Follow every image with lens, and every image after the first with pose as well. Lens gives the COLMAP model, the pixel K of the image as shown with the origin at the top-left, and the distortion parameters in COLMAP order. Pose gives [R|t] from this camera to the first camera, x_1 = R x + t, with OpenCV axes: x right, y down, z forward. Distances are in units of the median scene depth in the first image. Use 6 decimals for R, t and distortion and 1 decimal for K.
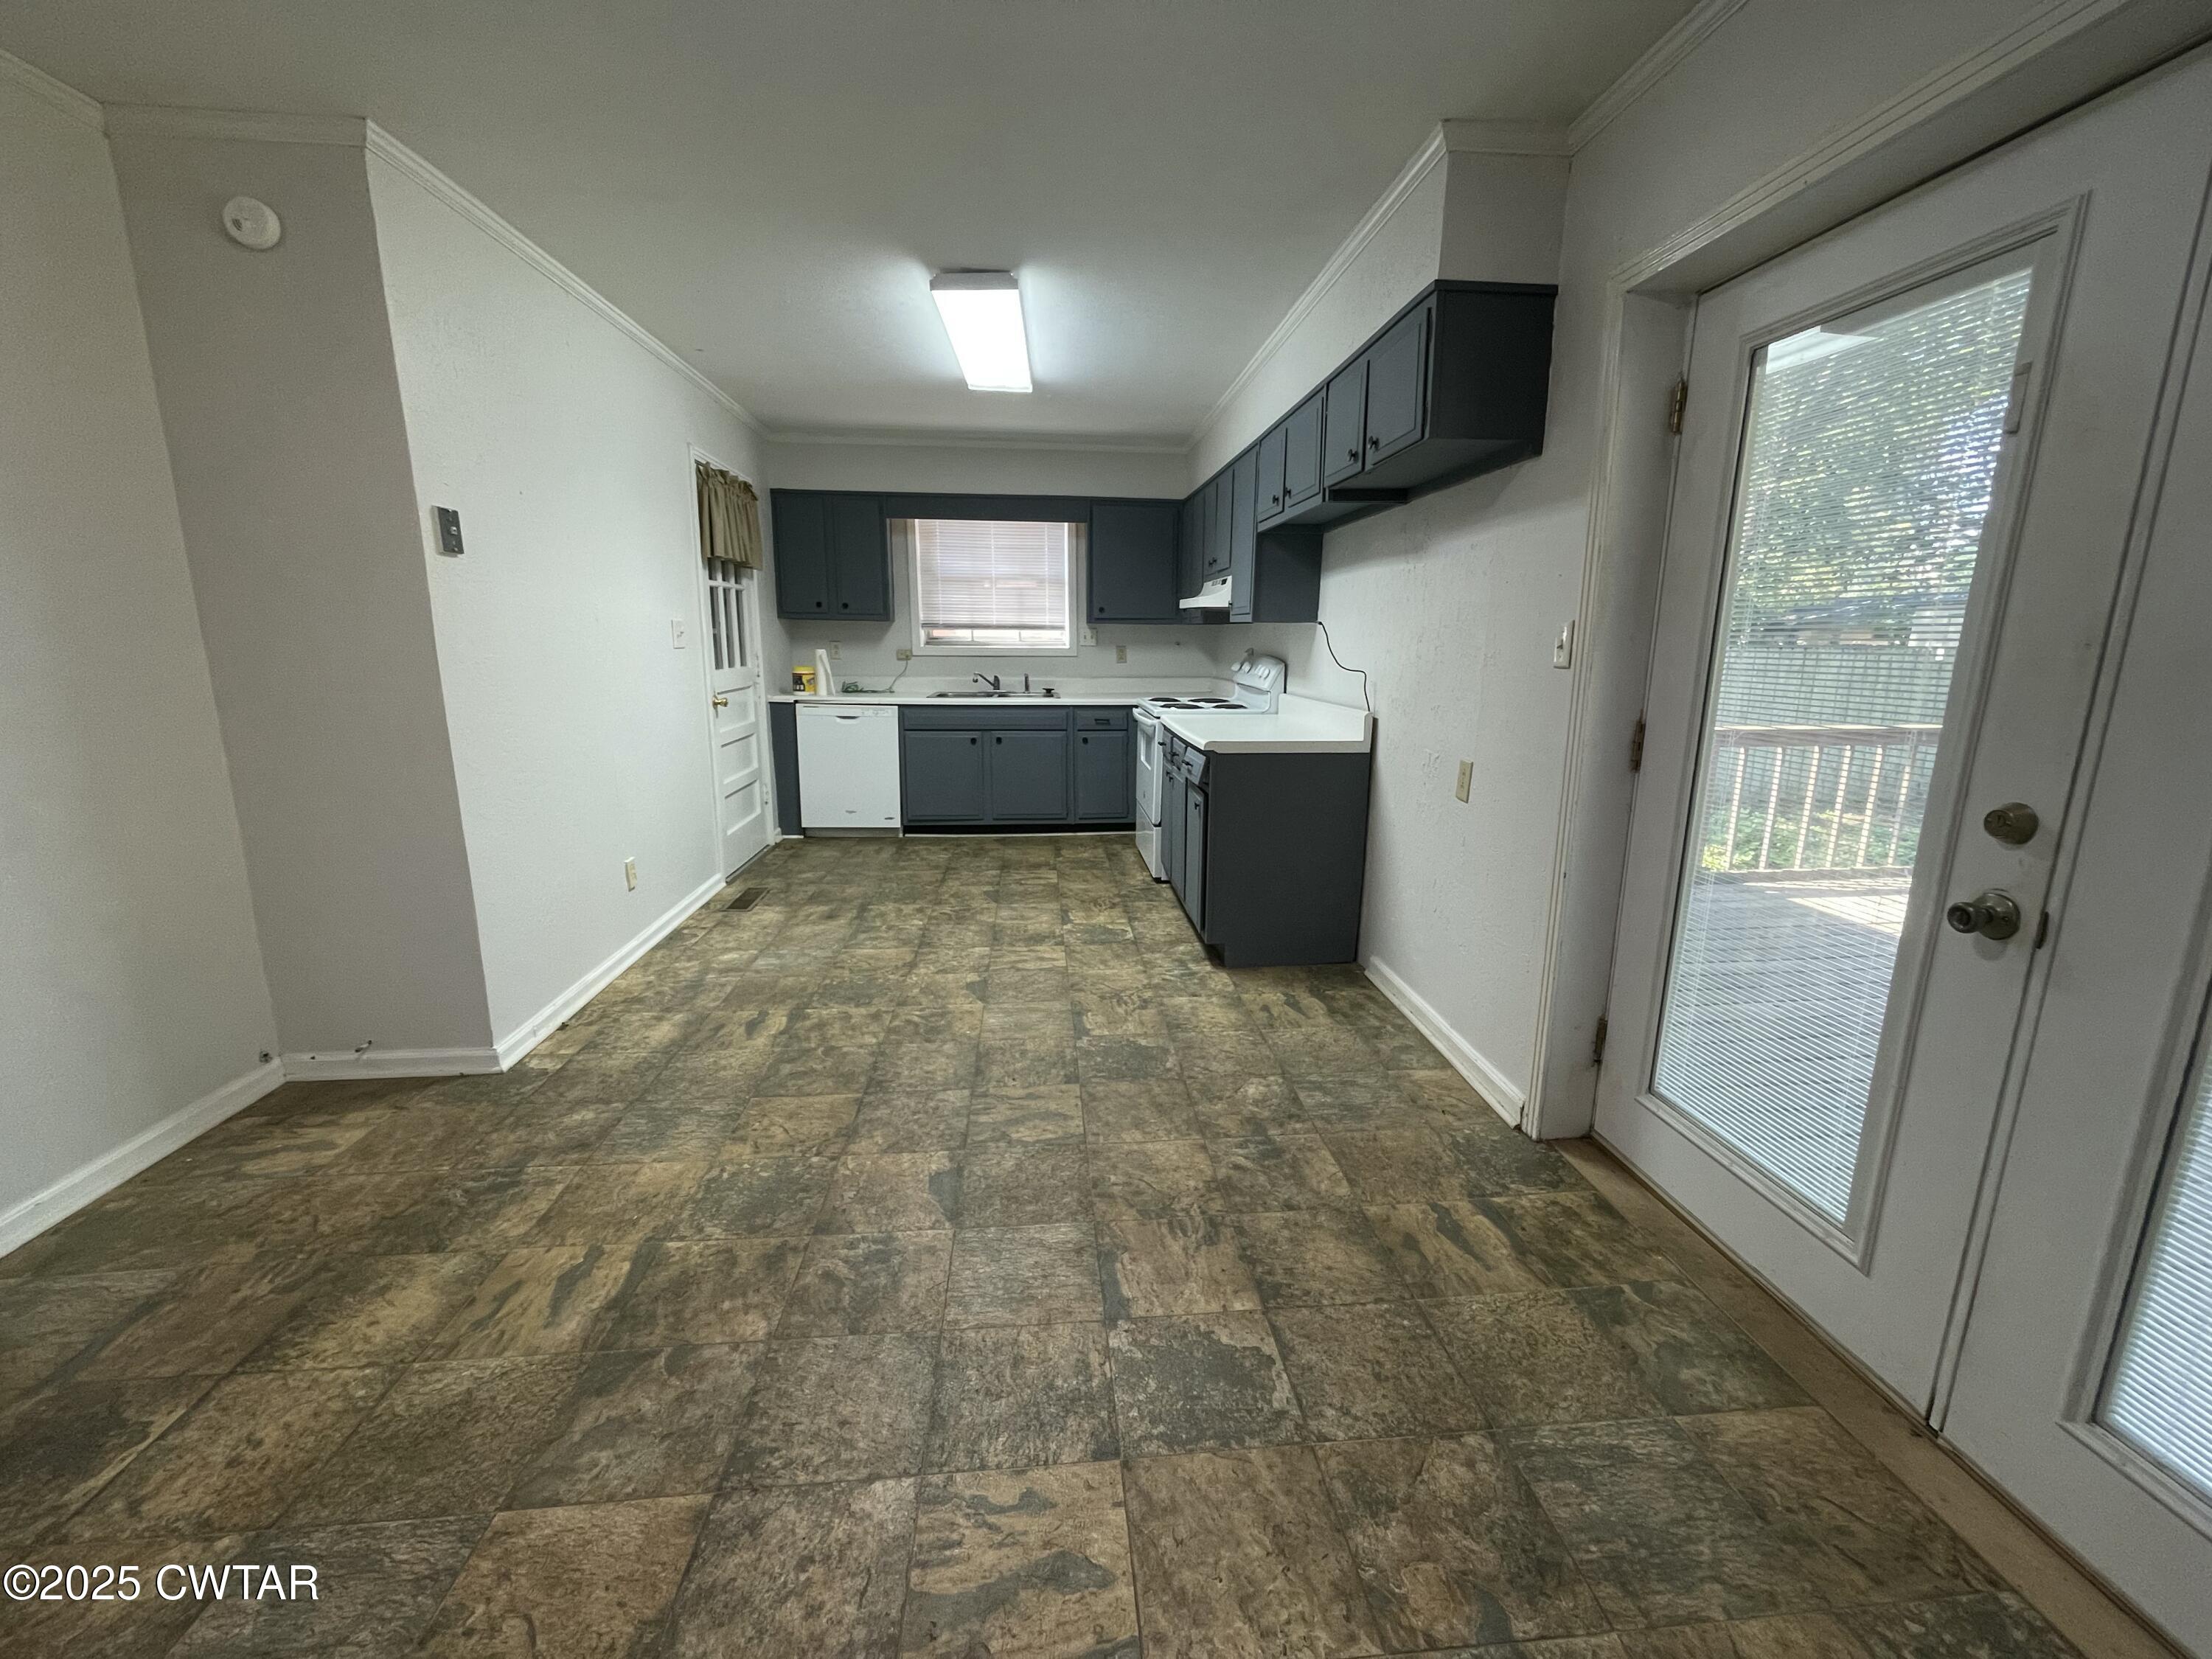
lens RADIAL K [[887.8, 0, 1097.2], [0, 887.8, 812.3], [0, 0, 1]] dist [-0.001004, -0.000690]
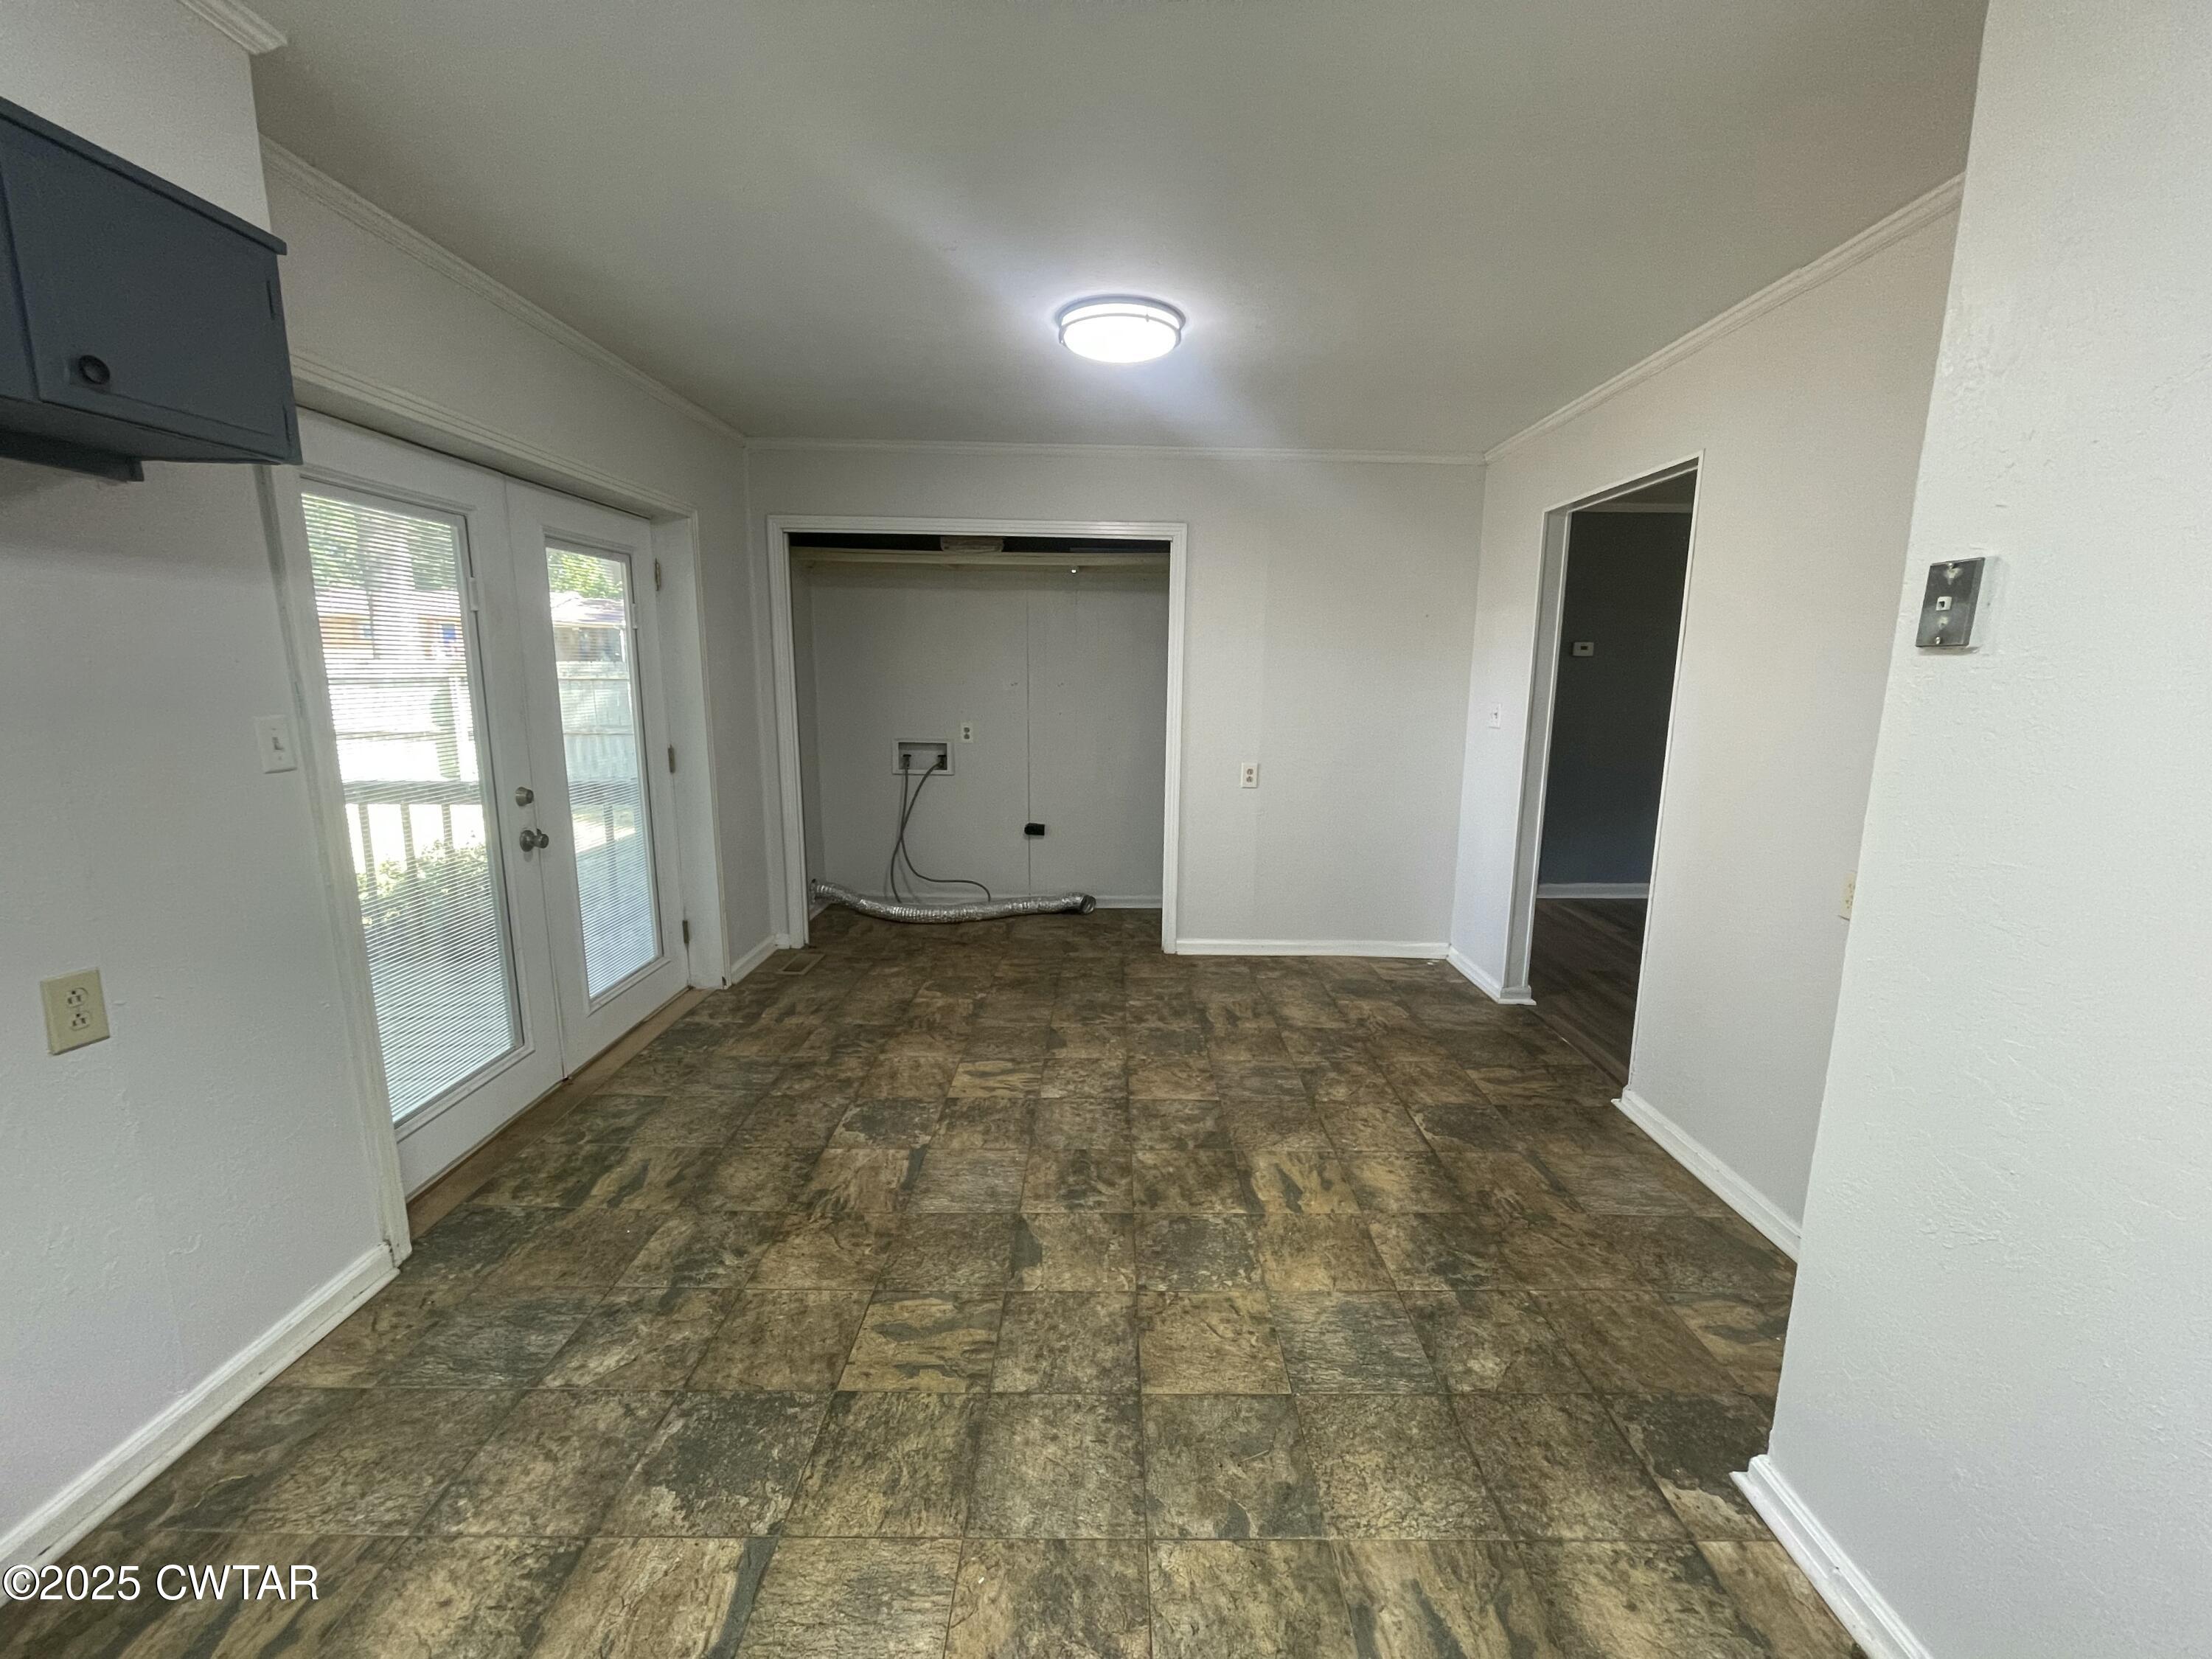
lens RADIAL K [[887.8, 0, 1116.6], [0, 887.8, 822.6], [0, 0, 1]] dist [-0.001004, -0.000690]
pose [[-0.997484, -0.032373, 0.063067, -0.297258], [-0.007362, 0.932132, 0.362043, -0.399245], [-0.070507, 0.360668, -0.930025, 1.624991]]
